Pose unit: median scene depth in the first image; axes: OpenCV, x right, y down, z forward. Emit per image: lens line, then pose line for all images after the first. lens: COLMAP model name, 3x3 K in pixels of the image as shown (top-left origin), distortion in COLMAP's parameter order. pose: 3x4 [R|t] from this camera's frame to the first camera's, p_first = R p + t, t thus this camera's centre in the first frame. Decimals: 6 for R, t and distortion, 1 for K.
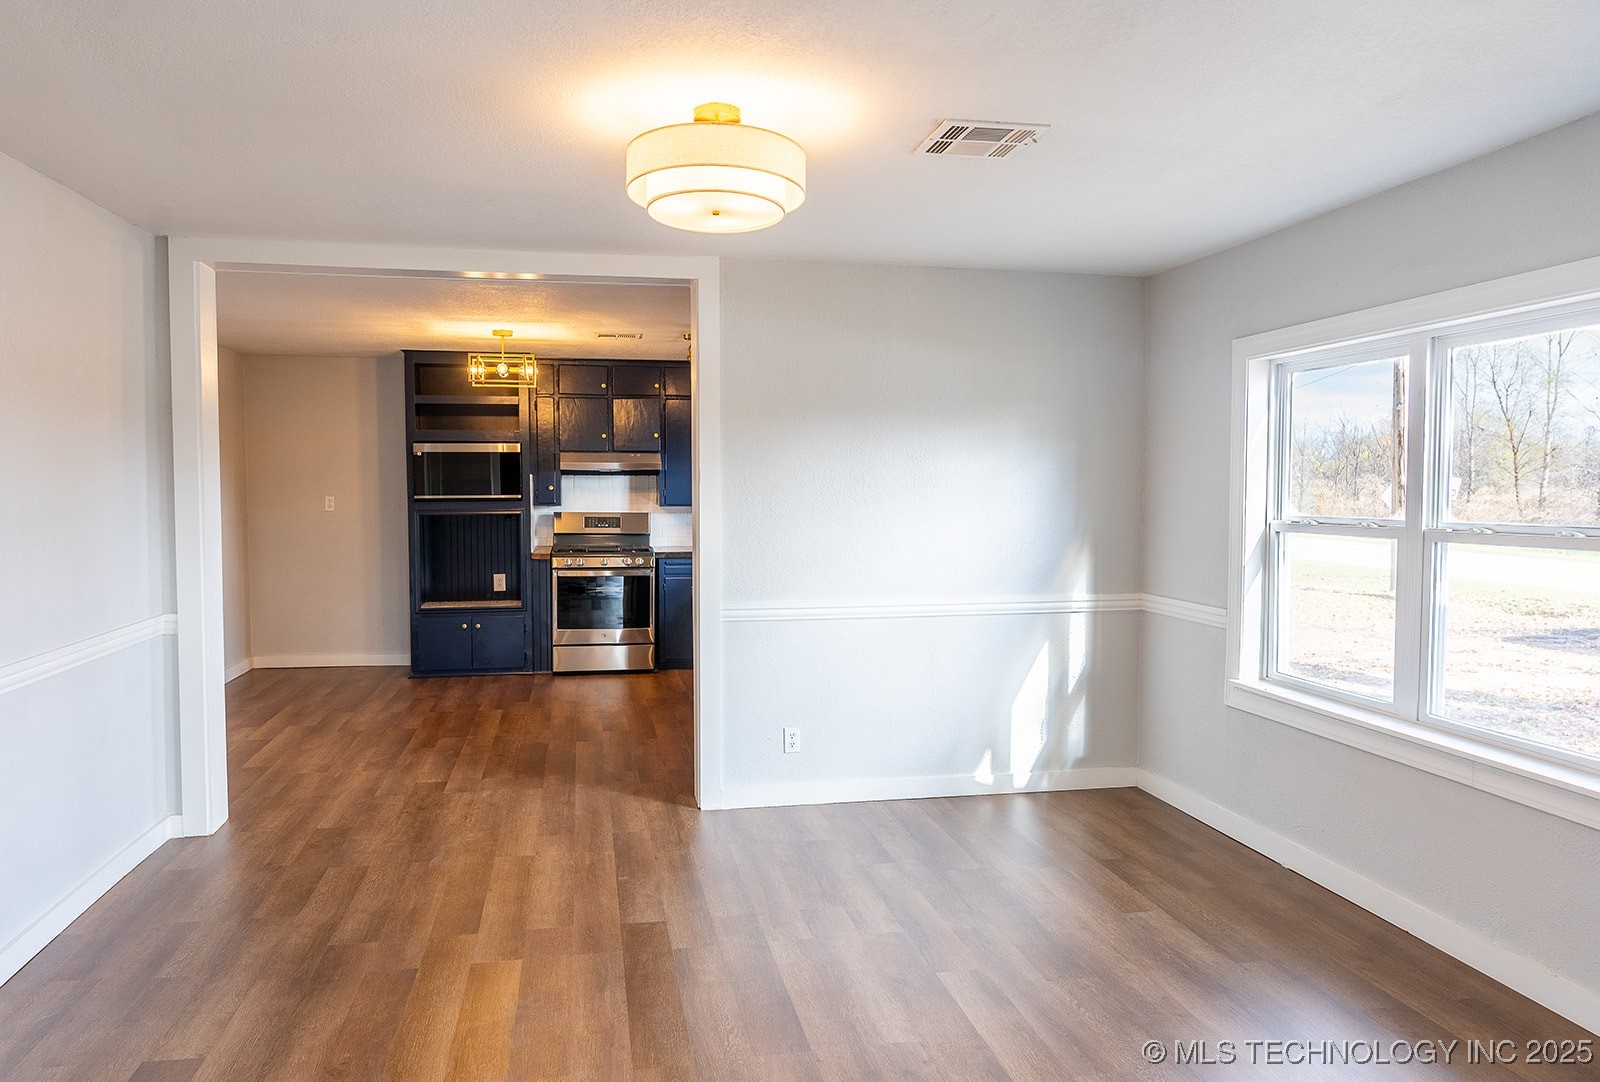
lens RADIAL K [[1094.8, 0, 800.0], [0, 1094.8, 541.0], [0, 0, 1]] dist [-0.000446, -0.006759]
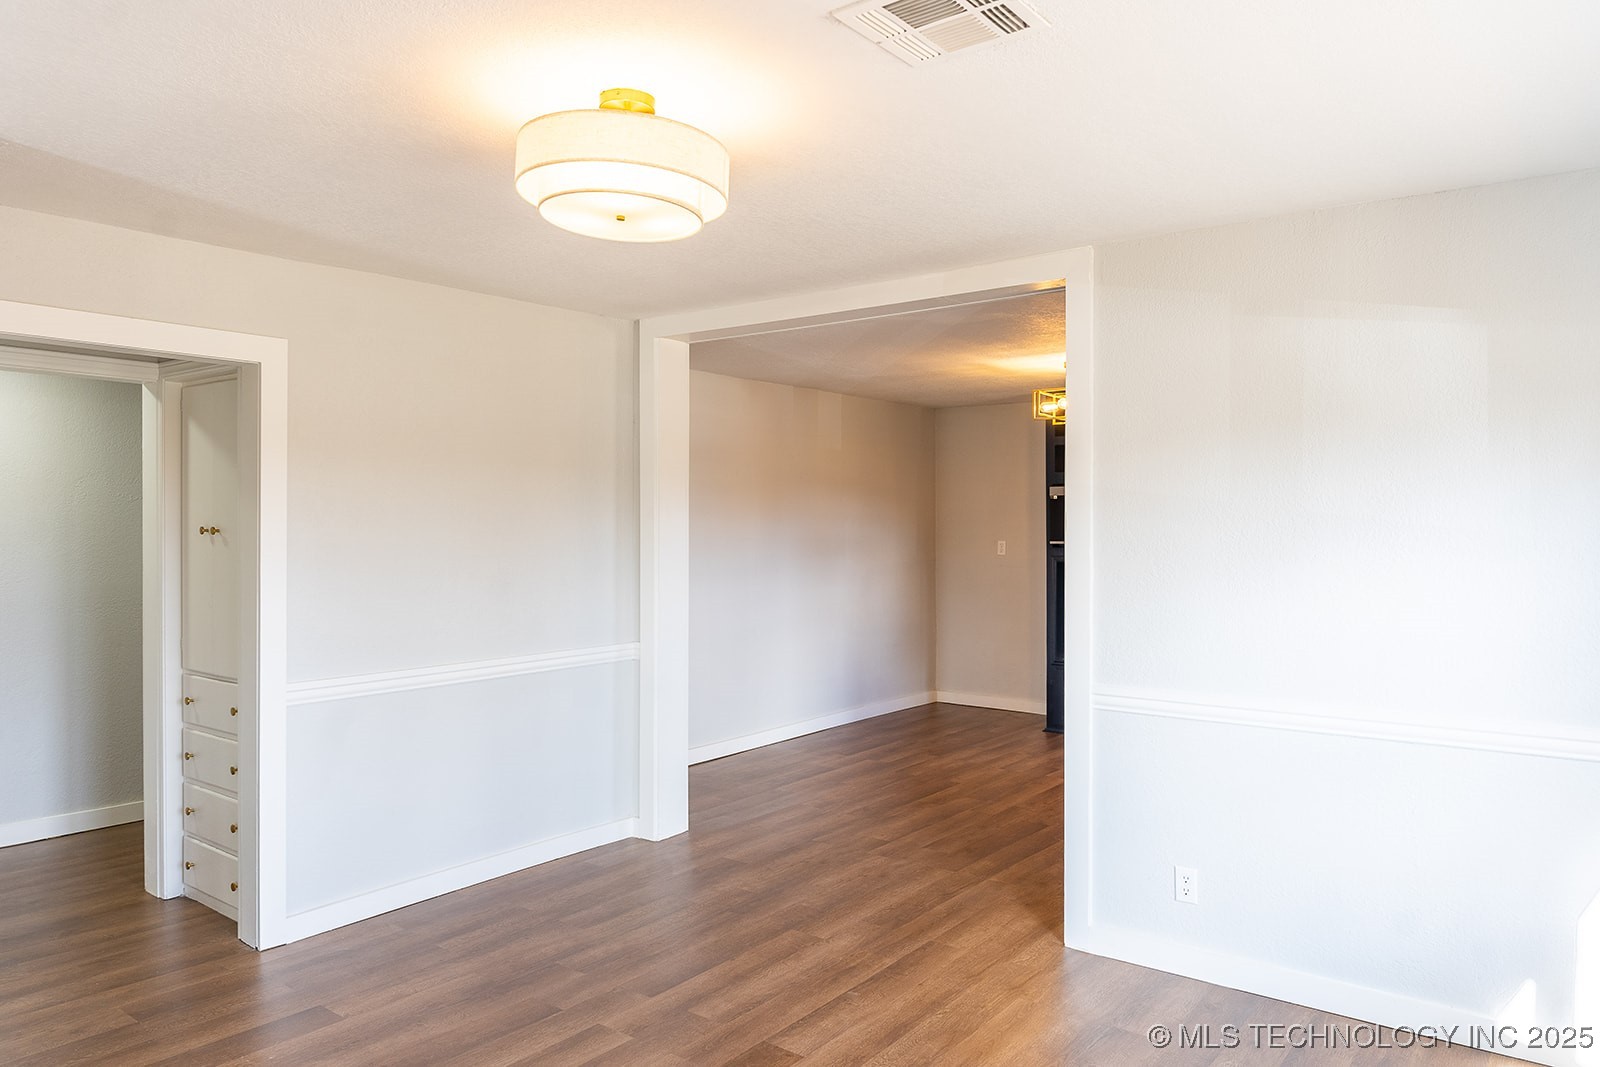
lens RADIAL K [[1105.7, 0, 800.0], [0, 1105.7, 533.5], [0, 0, 1]] dist [0.001175, -0.002156]
pose [[0.654275, 0.004599, -0.756243, 0.431940], [-0.039152, 0.998846, -0.027799, -0.022757], [0.755243, 0.047797, 0.653700, 0.363854]]
